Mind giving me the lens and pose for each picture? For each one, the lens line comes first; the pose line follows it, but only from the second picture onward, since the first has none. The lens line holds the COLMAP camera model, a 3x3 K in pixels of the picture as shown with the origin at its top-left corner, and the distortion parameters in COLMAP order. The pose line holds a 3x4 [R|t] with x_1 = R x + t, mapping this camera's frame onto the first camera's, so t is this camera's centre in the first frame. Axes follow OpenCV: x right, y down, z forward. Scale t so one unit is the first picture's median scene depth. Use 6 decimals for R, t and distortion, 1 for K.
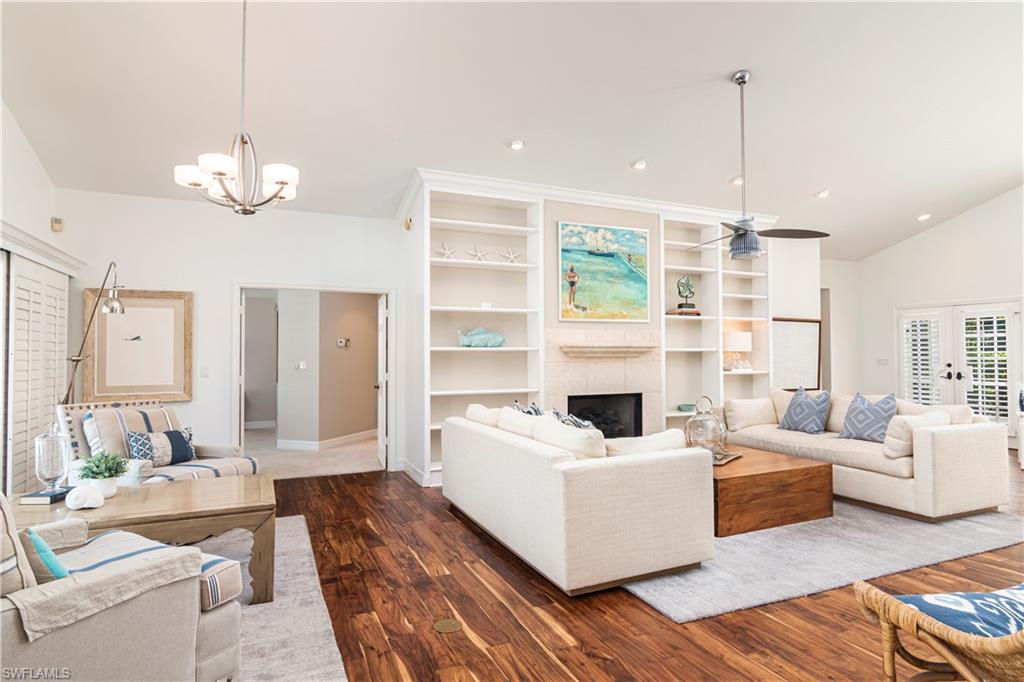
lens RADIAL K [[587.6, 0, 506.2], [0, 587.6, 338.0], [0, 0, 1]] dist [0.010333, 0.000504]
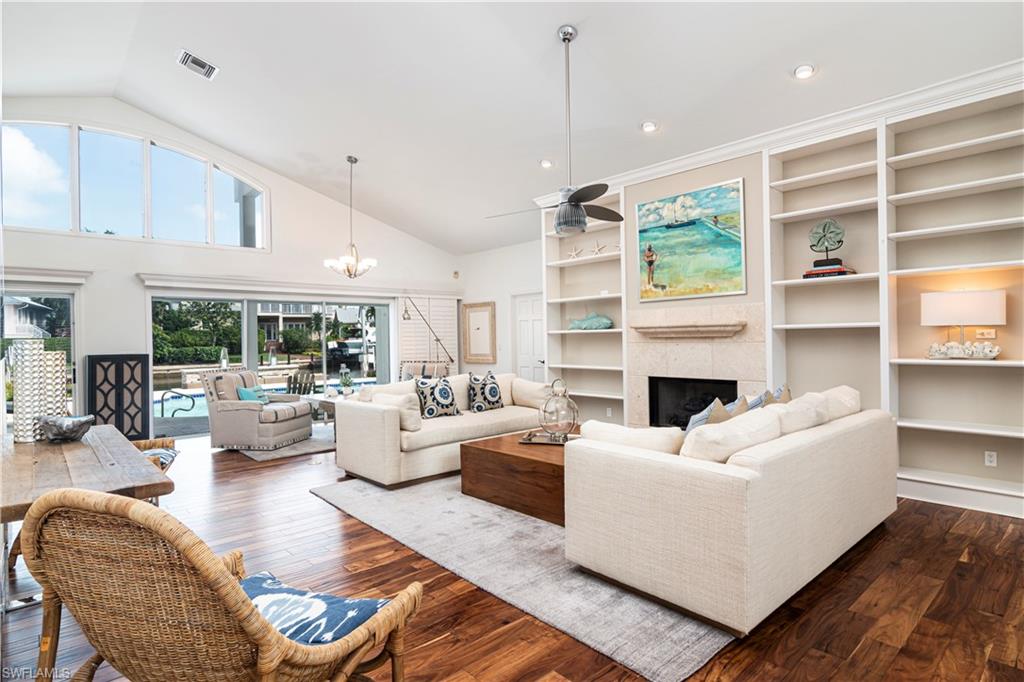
lens RADIAL K [[537.2, 0, 504.1], [0, 537.2, 339.4], [0, 0, 1]] dist [0.003551, 0.000247]
pose [[0.276765, 0.003982, -0.960929, 0.899797], [0.040788, 0.999041, 0.015888, 0.010974], [0.960072, -0.043592, 0.276338, 0.504663]]
